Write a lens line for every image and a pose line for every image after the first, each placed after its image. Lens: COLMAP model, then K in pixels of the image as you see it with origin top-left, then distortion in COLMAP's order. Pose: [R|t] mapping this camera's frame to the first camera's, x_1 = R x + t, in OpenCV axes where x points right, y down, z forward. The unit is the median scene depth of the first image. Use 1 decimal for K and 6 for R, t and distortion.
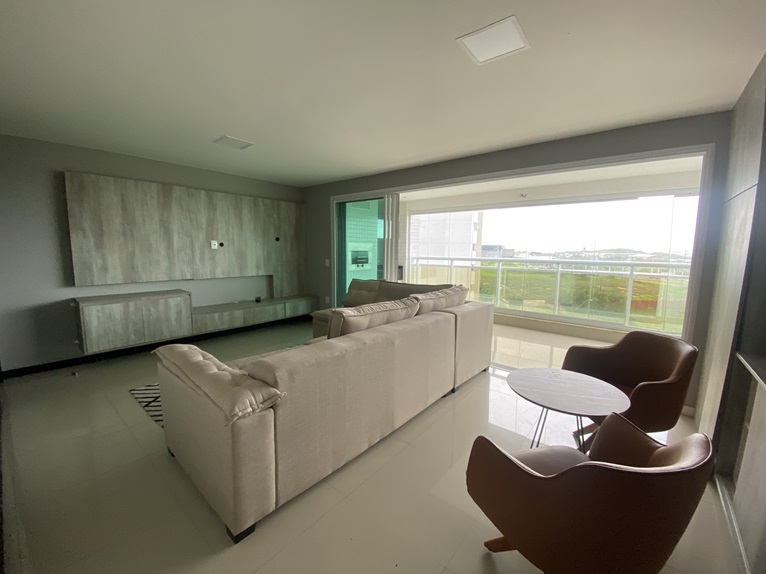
lens RADIAL K [[310.1, 0, 382.7], [0, 310.1, 288.3], [0, 0, 1]] dist [0.000658, 0.000024]
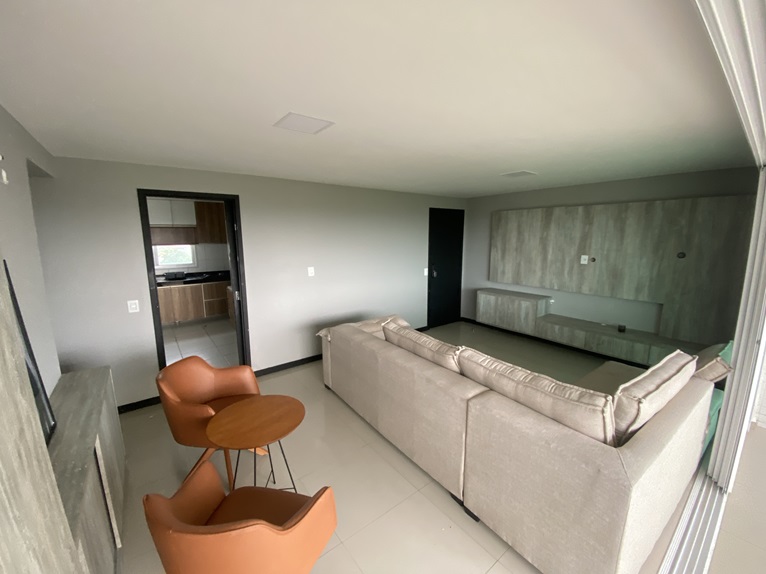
lens RADIAL K [[310.1, 0, 383.3], [0, 310.1, 288.8], [0, 0, 1]] dist [0.000658, 0.000024]
pose [[-0.210682, 0.166188, -0.963325, 0.584150], [-0.111959, 0.974857, 0.192663, -0.178250], [0.971122, 0.148443, -0.186778, 0.610871]]
